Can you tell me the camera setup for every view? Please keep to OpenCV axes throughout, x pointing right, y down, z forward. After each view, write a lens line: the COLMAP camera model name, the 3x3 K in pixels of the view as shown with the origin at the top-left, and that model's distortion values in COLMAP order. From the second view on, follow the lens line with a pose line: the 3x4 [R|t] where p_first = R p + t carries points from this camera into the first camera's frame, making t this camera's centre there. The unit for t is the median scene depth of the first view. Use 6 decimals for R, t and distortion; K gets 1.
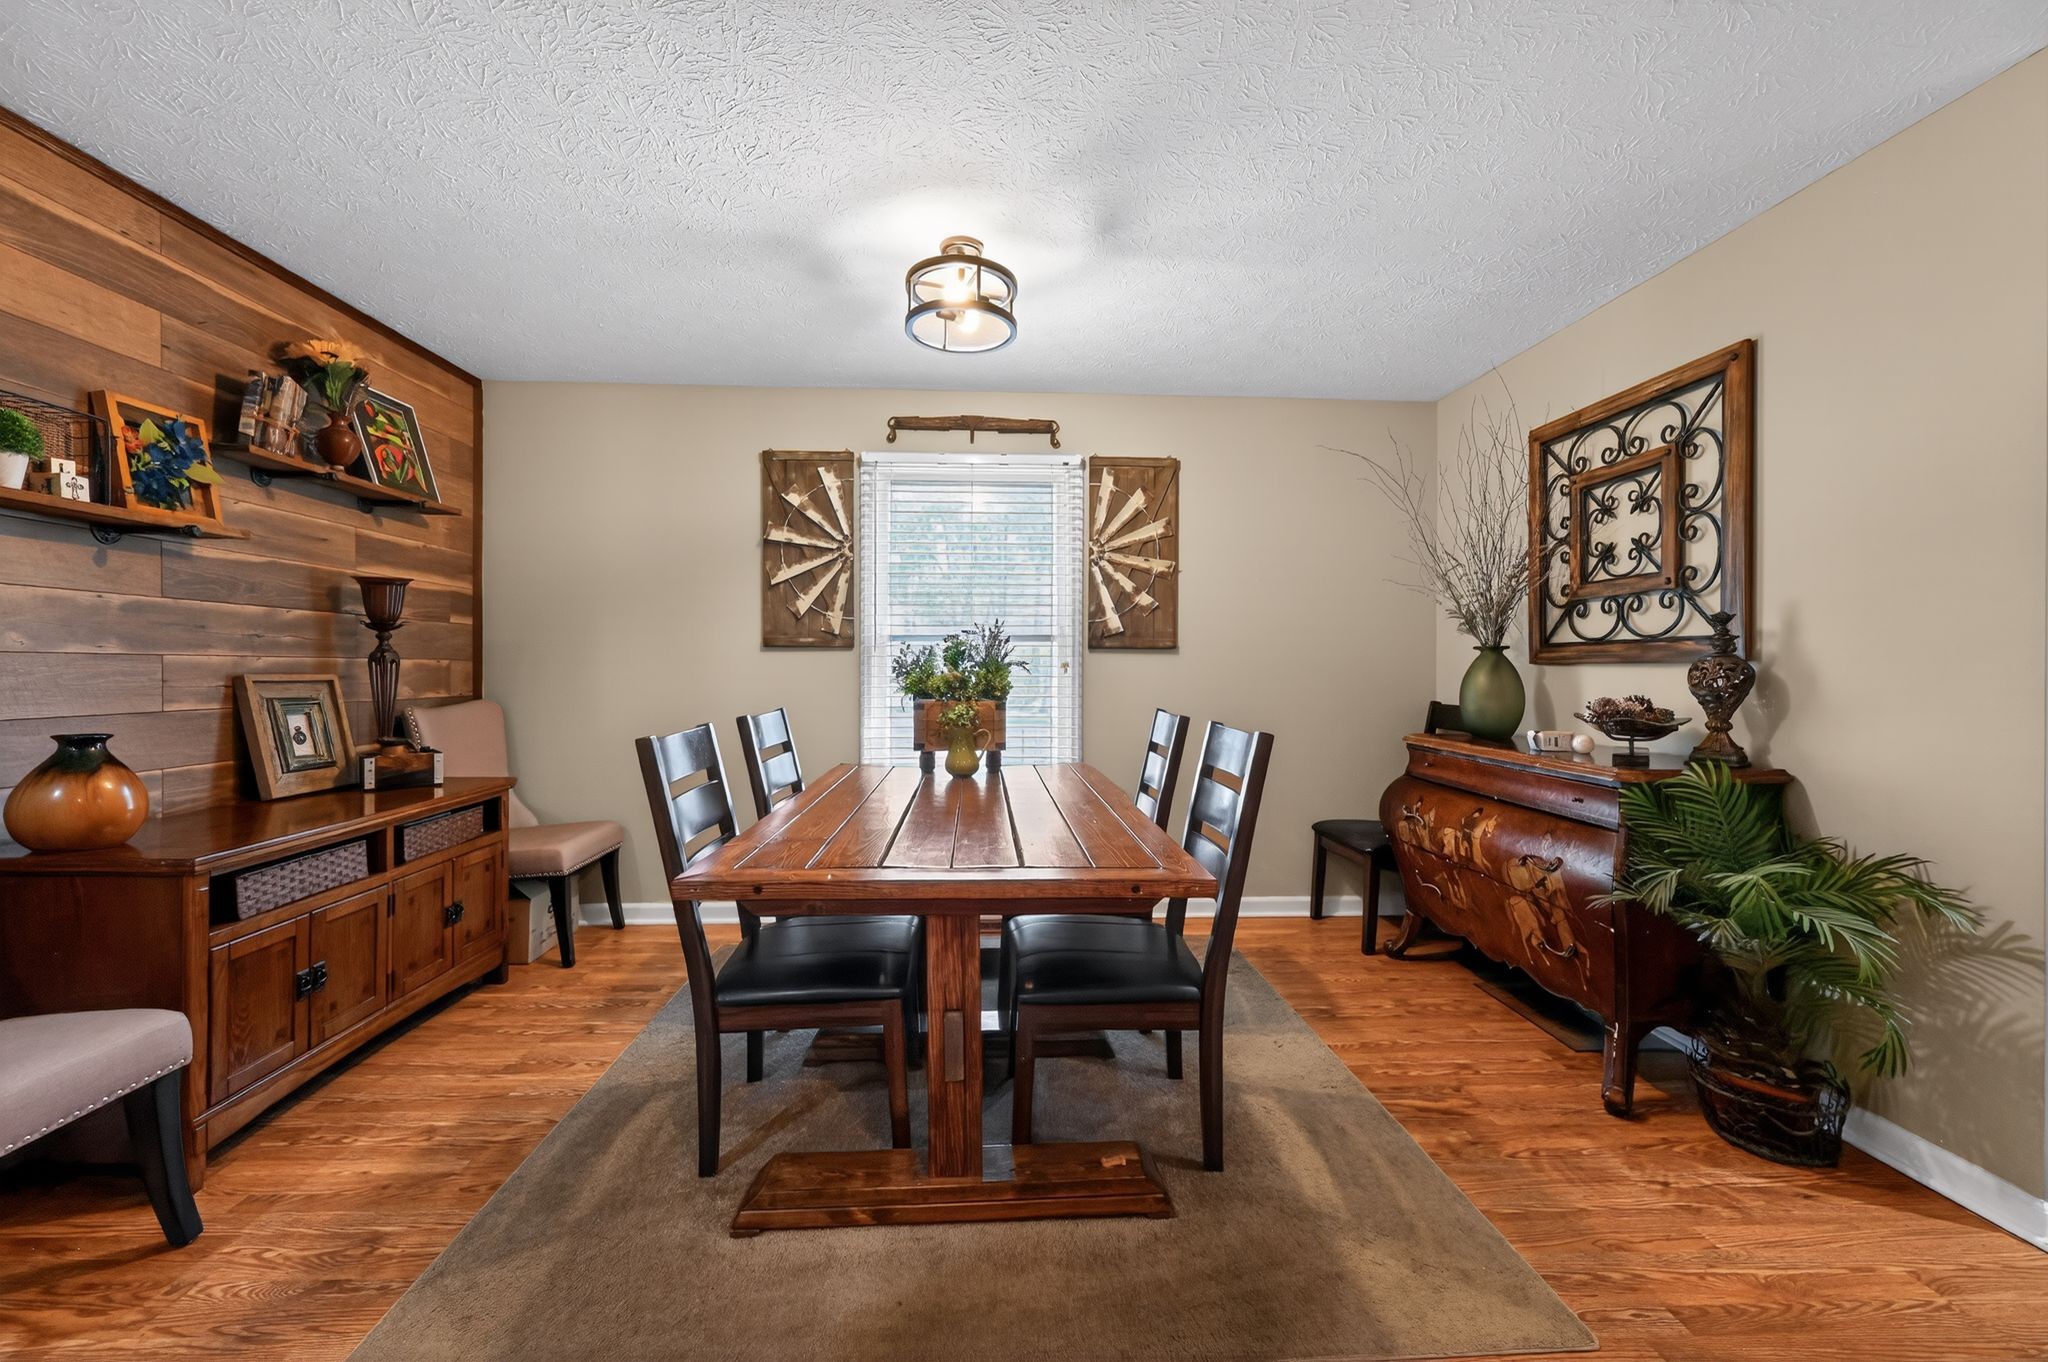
lens RADIAL K [[806.9, 0, 1024.0], [0, 806.9, 681.0], [0, 0, 1]] dist [-0.001431, 0.000124]
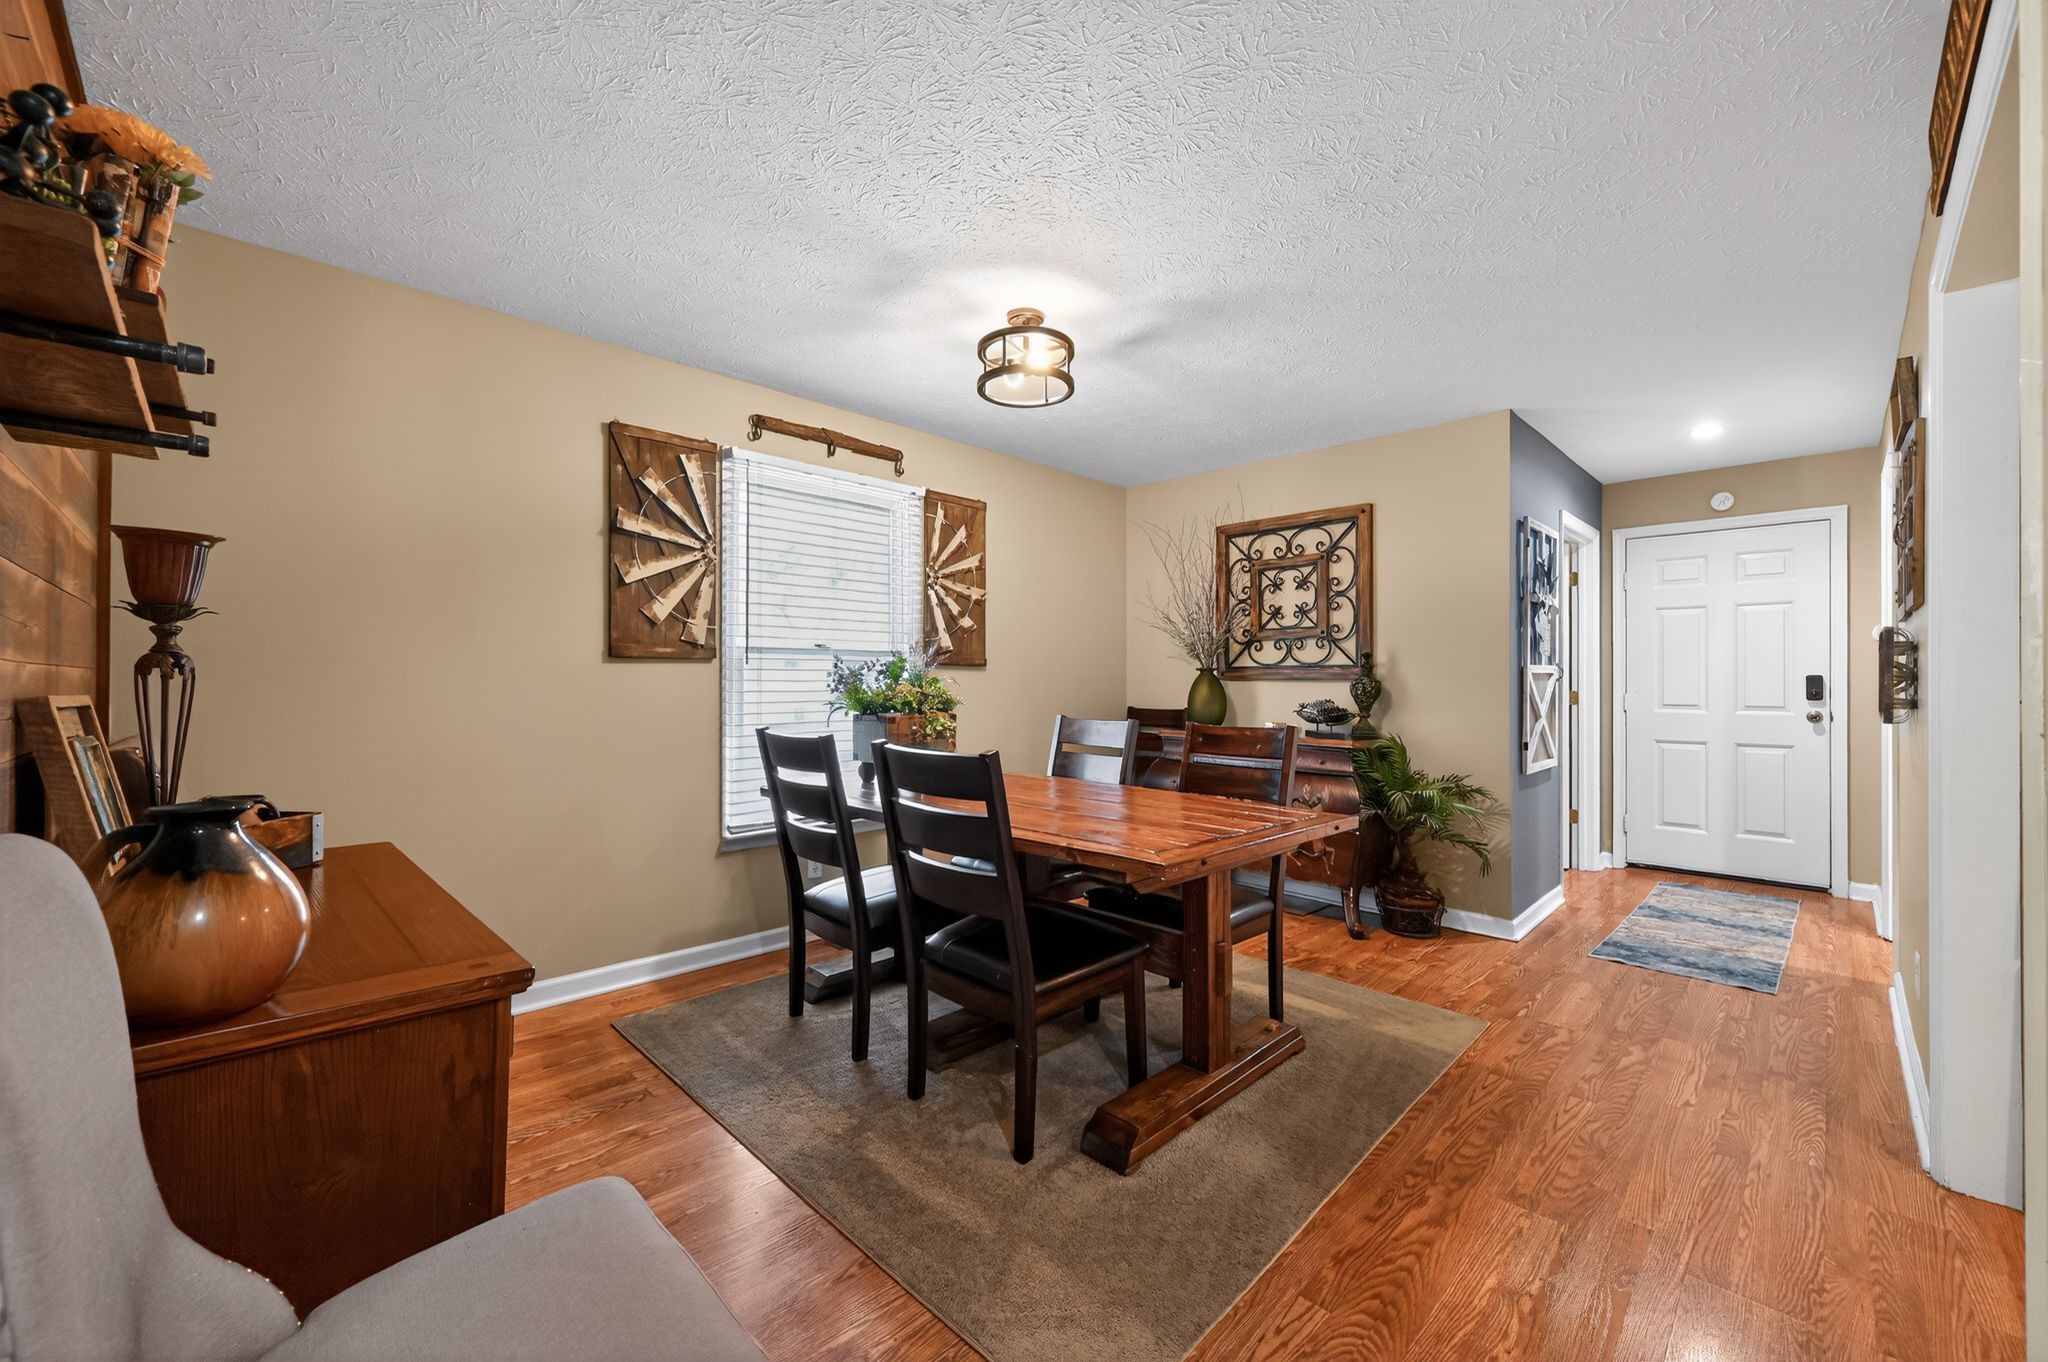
lens RADIAL K [[800.8, 0, 1026.3], [0, 800.8, 686.8], [0, 0, 1]] dist [0.000387, 0.000006]
pose [[0.745768, -0.003325, 0.666198, -0.653481], [0.009051, 0.999946, -0.005142, -0.004022], [-0.666145, 0.009864, 0.745757, 0.121987]]
